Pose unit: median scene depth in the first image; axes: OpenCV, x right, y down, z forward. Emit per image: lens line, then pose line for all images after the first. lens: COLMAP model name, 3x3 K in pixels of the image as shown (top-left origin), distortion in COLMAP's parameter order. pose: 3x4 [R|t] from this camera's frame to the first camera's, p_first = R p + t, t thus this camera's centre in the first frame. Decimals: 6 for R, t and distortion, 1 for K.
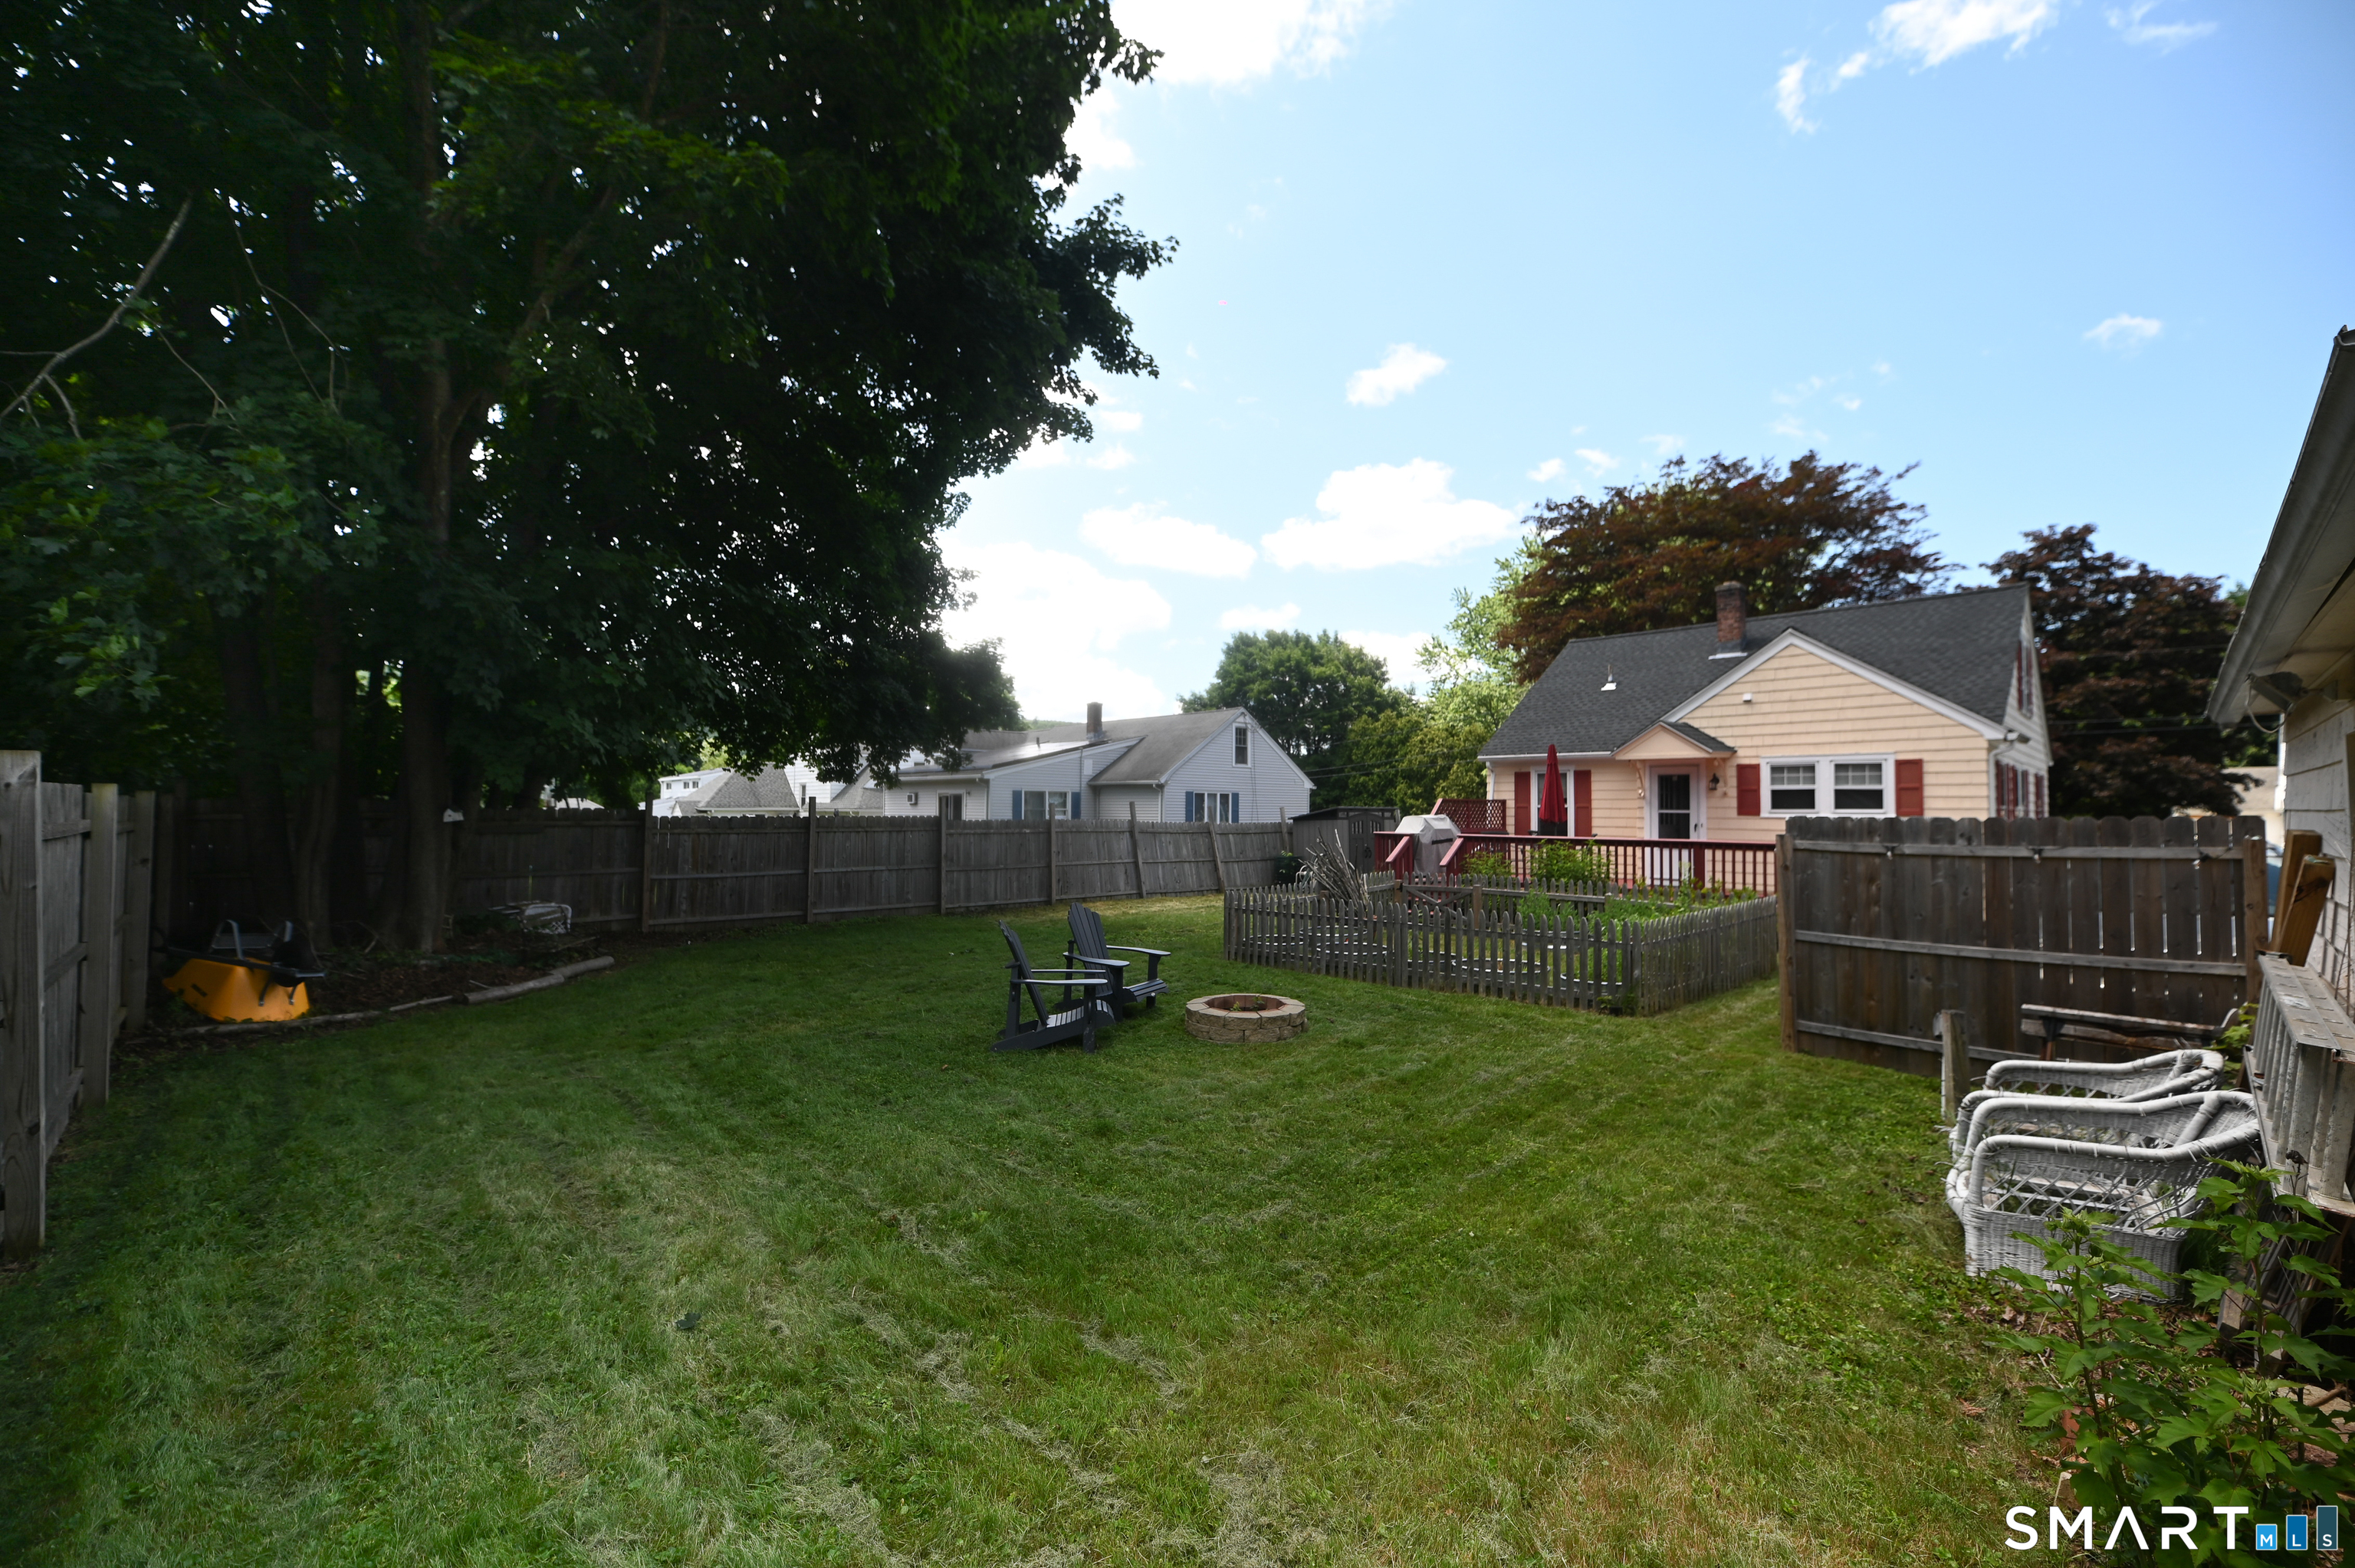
lens RADIAL K [[961.9, 0, 1172.5], [0, 961.9, 804.7], [0, 0, 1]] dist [-0.002669, 0.000193]
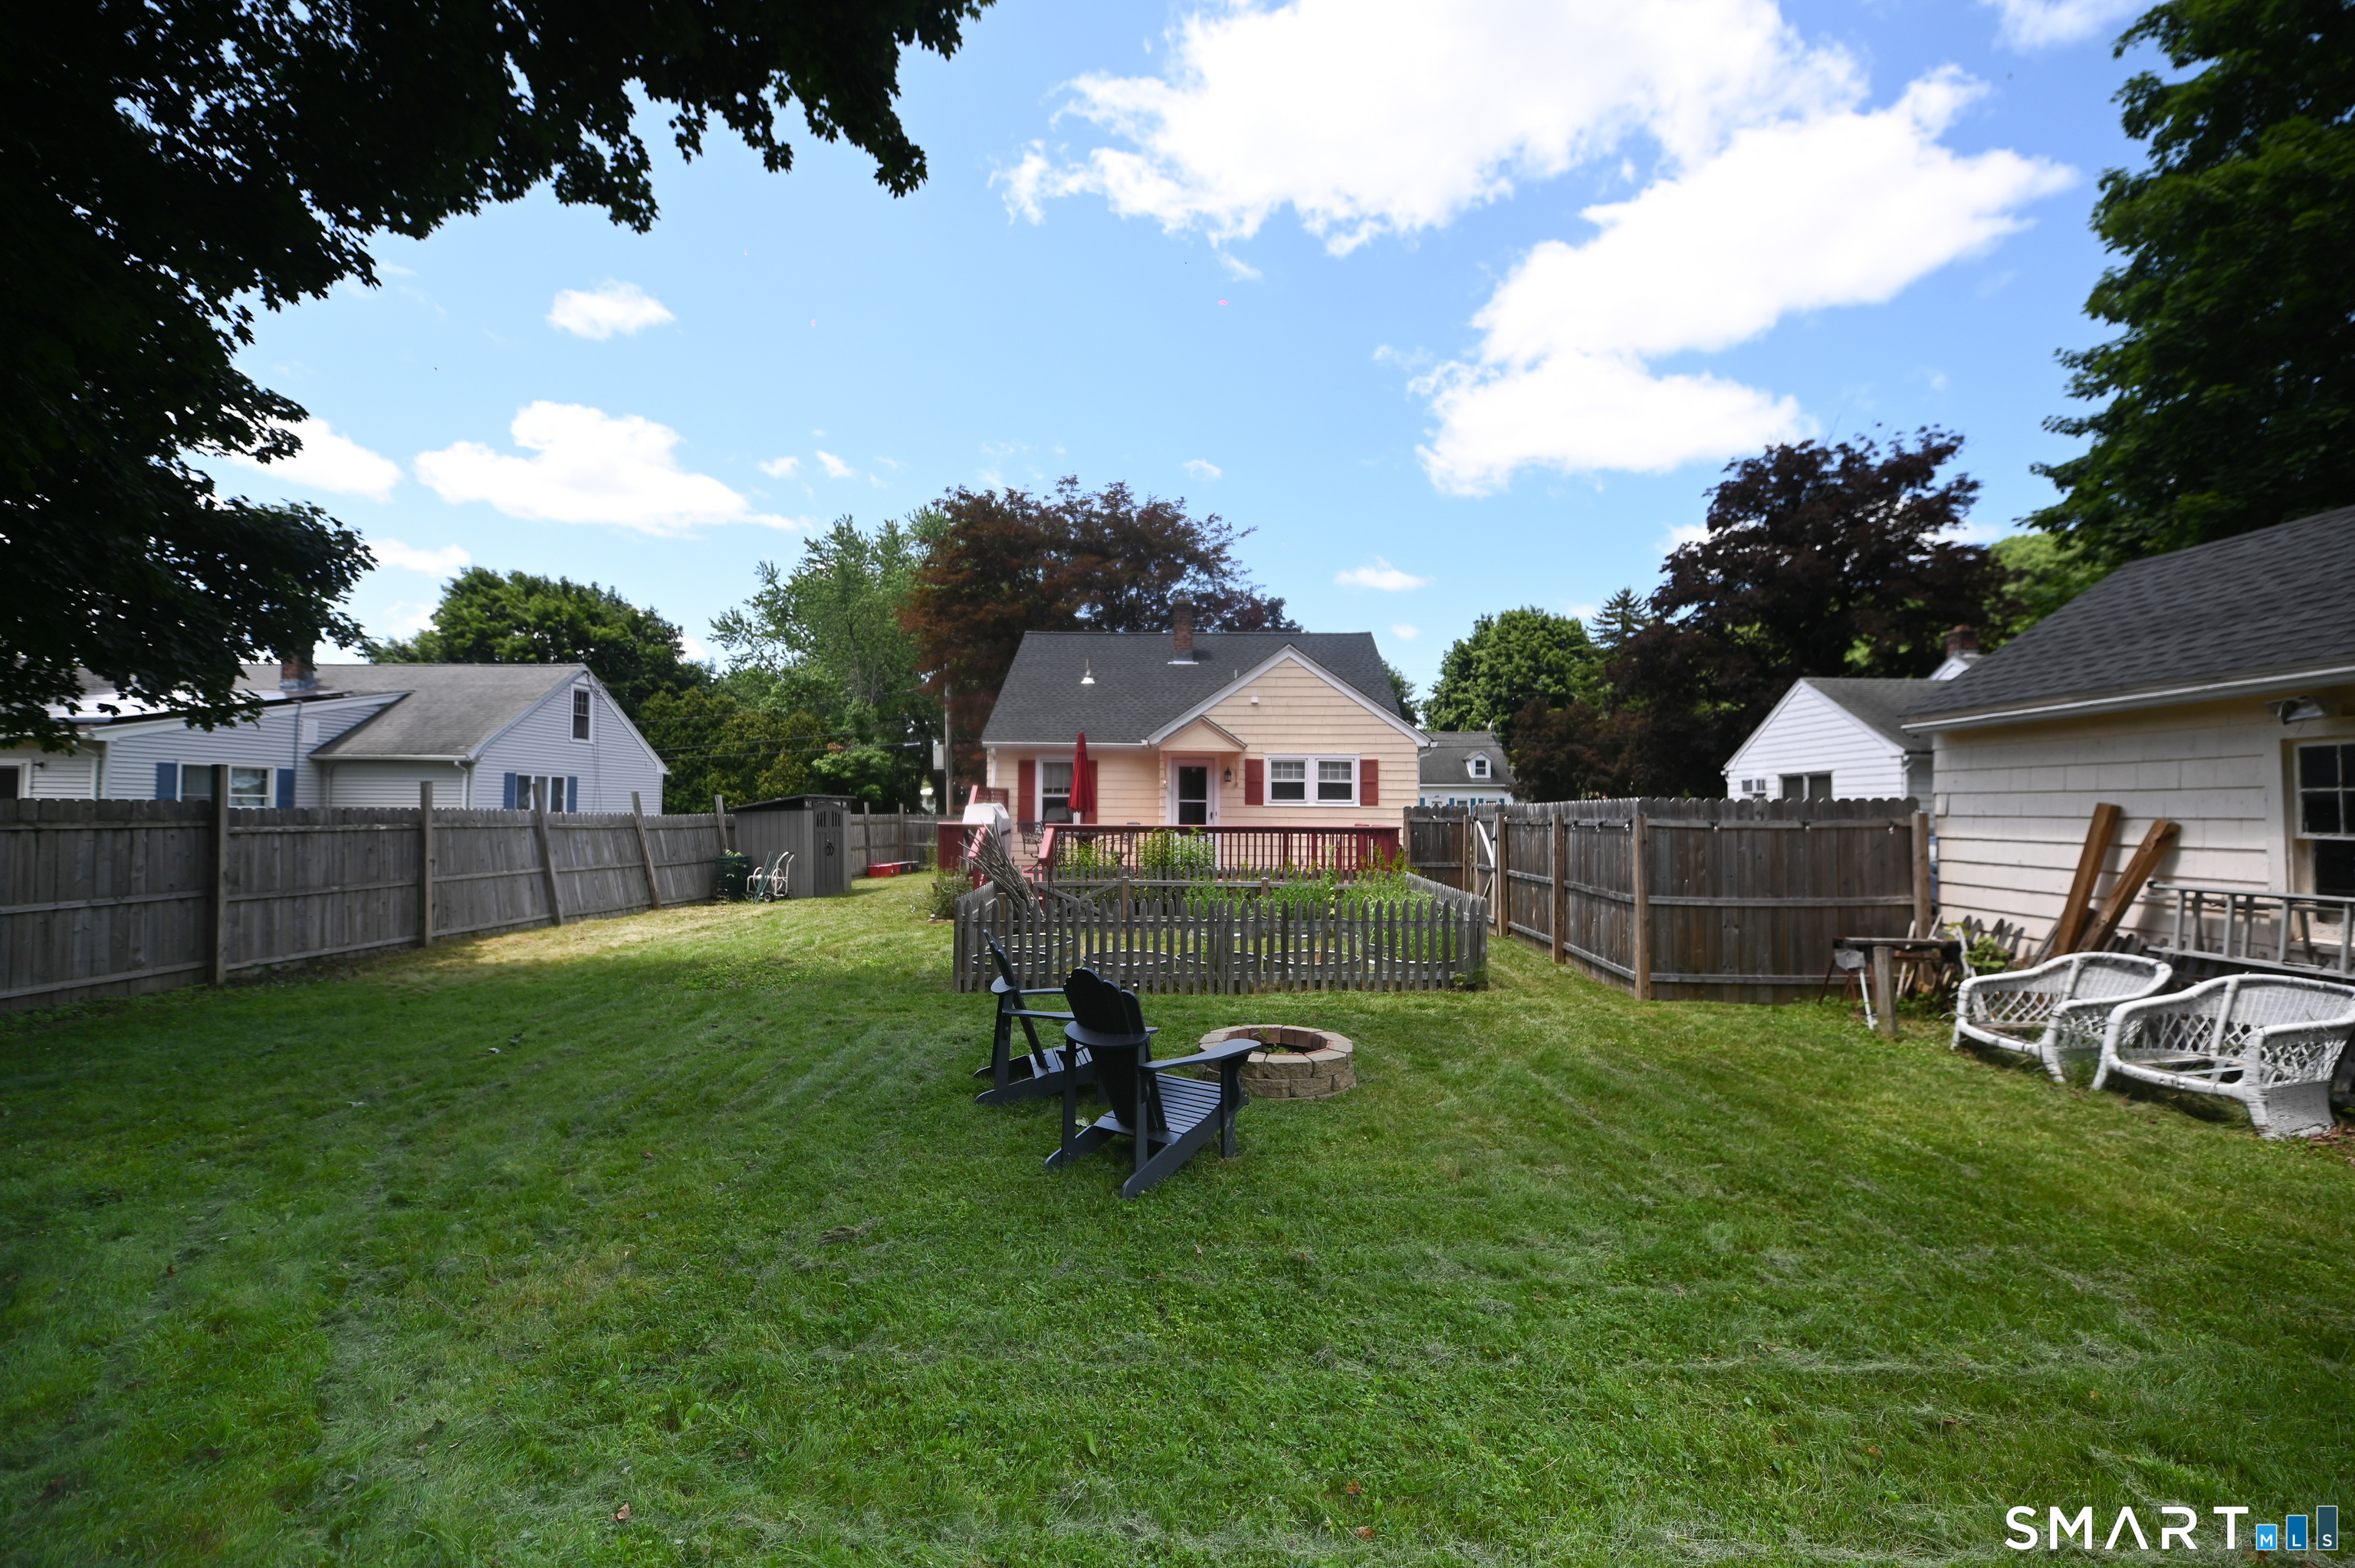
lens RADIAL K [[961.9, 0, 1177.5], [0, 961.9, 774.7], [0, 0, 1]] dist [-0.002669, 0.000193]
pose [[0.702527, 0.026524, 0.711162, -0.179685], [-0.007330, 0.999522, -0.030037, 0.007125], [-0.711619, 0.015889, 0.702386, 0.179859]]
